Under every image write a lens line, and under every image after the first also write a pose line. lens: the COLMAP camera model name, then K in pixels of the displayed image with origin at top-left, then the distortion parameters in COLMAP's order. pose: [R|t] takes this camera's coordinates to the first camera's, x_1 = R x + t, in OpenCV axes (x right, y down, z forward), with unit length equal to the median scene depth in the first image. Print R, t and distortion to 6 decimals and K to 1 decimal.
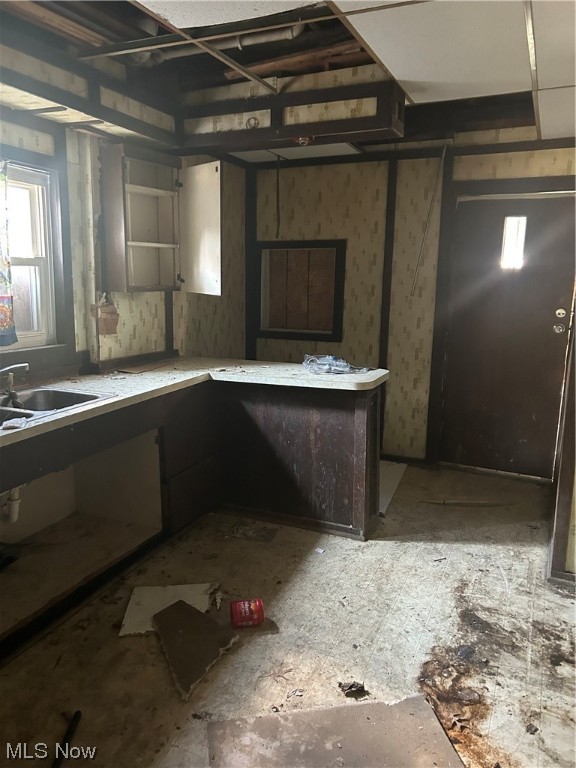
lens RADIAL K [[580.4, 0, 284.2], [0, 580.4, 380.9], [0, 0, 1]] dist [0.076029, -0.087280]
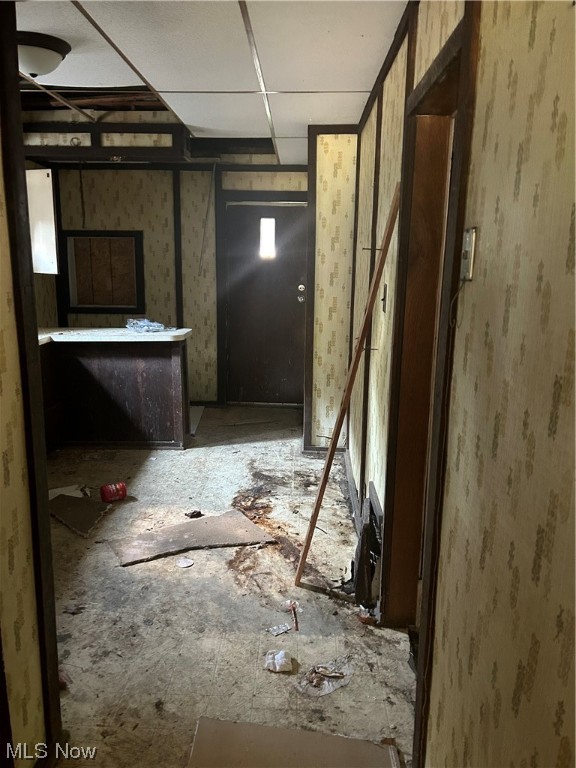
lens RADIAL K [[580.4, 0, 284.2], [0, 580.4, 380.9], [0, 0, 1]] dist [0.076029, -0.087280]
pose [[0.924106, -0.074338, 0.374837, -0.156703], [0.067300, 0.997224, 0.031854, 0.083198], [-0.376164, -0.004210, 0.926543, -0.397969]]
